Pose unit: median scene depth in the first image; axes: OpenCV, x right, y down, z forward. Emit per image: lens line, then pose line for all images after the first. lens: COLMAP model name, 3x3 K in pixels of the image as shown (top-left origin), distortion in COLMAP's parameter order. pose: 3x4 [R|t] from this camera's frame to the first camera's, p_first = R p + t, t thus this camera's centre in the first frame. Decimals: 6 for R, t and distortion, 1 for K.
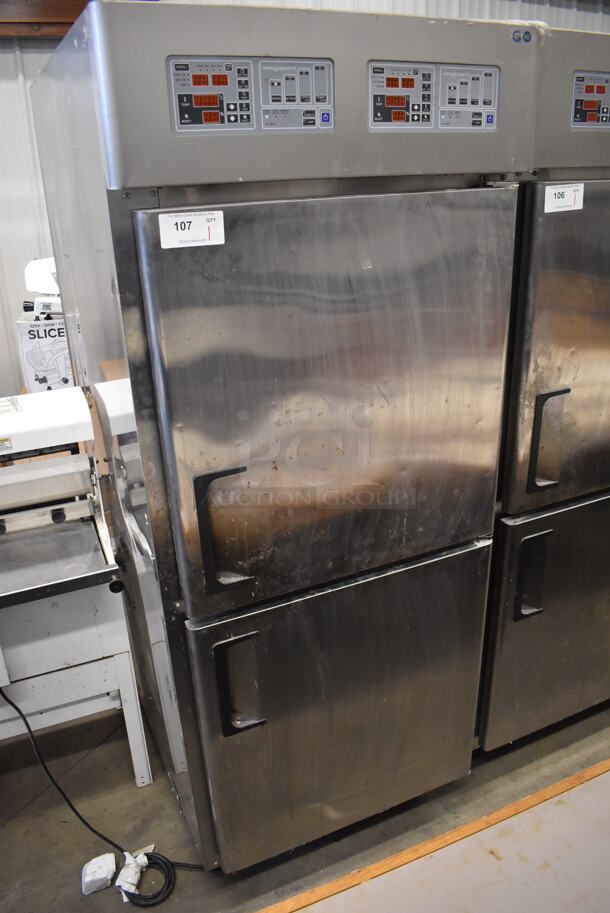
lens RADIAL K [[712.6, 0, 305.0], [0, 712.6, 456.5], [0, 0, 1]] dist [-0.088973, 0.006808]
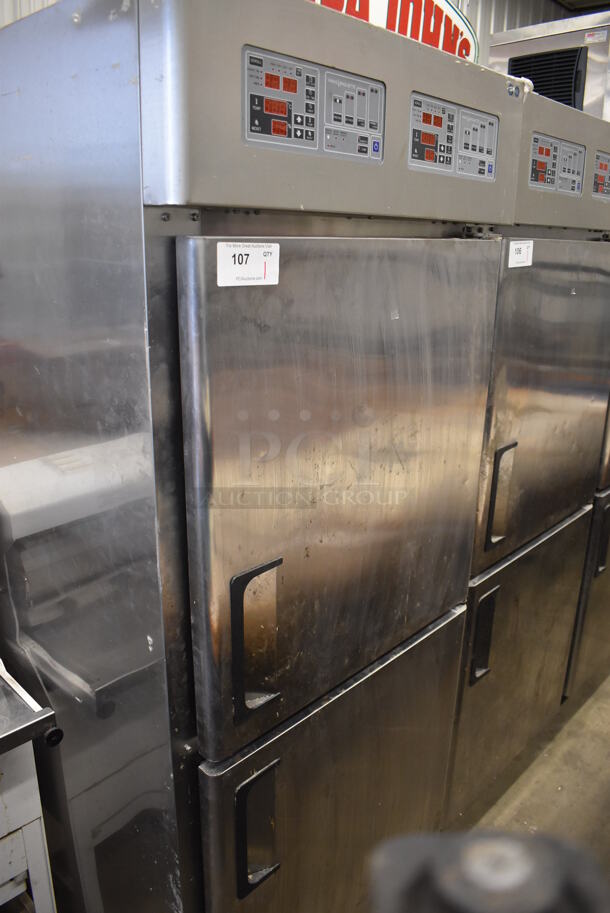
lens RADIAL K [[712.6, 0, 305.0], [0, 712.6, 456.5], [0, 0, 1]] dist [-0.088973, 0.006808]
pose [[0.922354, -0.066305, 0.380613, -0.394924], [0.105521, 0.990940, -0.083085, -0.033213], [-0.371656, 0.116796, 0.920994, 0.253361]]
